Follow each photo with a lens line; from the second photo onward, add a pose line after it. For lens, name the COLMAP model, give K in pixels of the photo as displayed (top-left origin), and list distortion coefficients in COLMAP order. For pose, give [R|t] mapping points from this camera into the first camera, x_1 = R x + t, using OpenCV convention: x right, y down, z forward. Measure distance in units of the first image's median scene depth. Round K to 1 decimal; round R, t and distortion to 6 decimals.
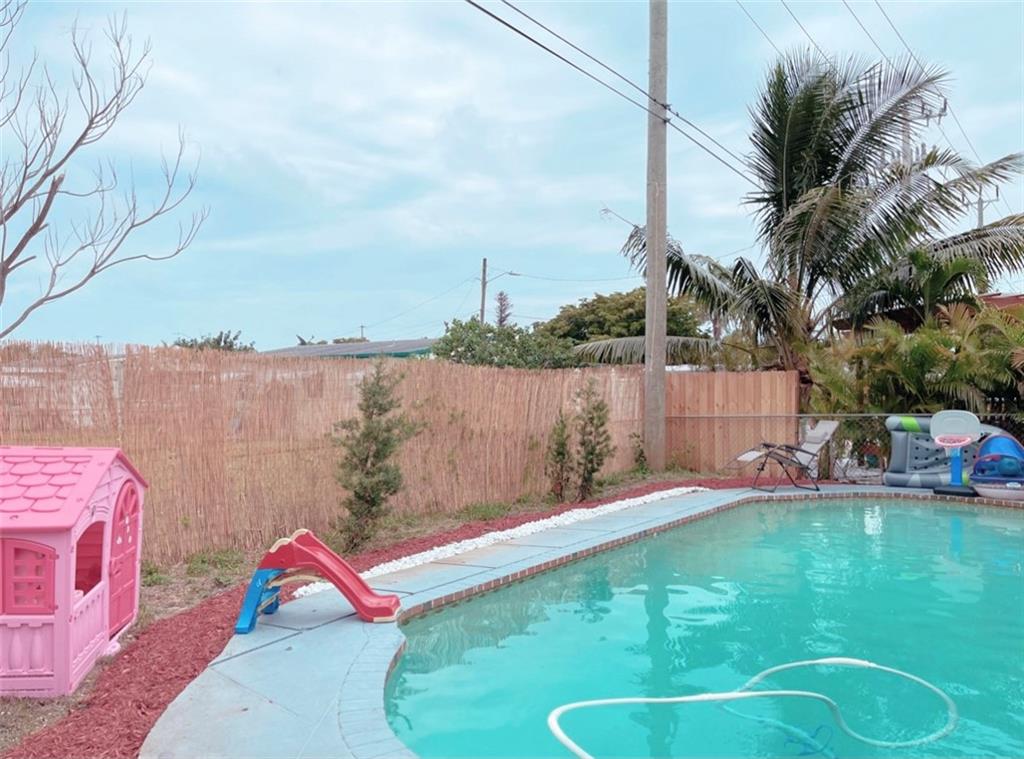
lens RADIAL K [[785.2, 0, 512.8], [0, 785.2, 377.8], [0, 0, 1]] dist [0.031061, -0.005785]
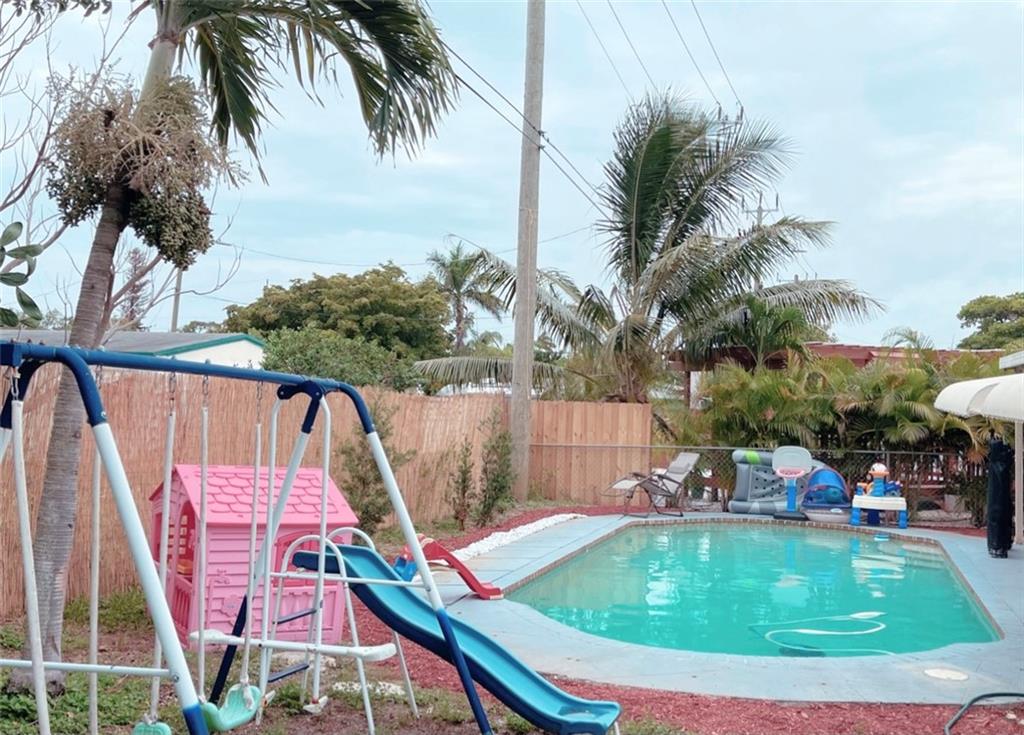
lens RADIAL K [[1138.1, 0, 511.0], [0, 1138.1, 371.1], [0, 0, 1]] dist [0.106892, 0.000000]
pose [[0.936363, 0.043243, 0.348360, -0.382249], [-0.041388, 0.999062, -0.012769, -0.028084], [-0.348586, -0.002461, 0.937274, -0.392268]]
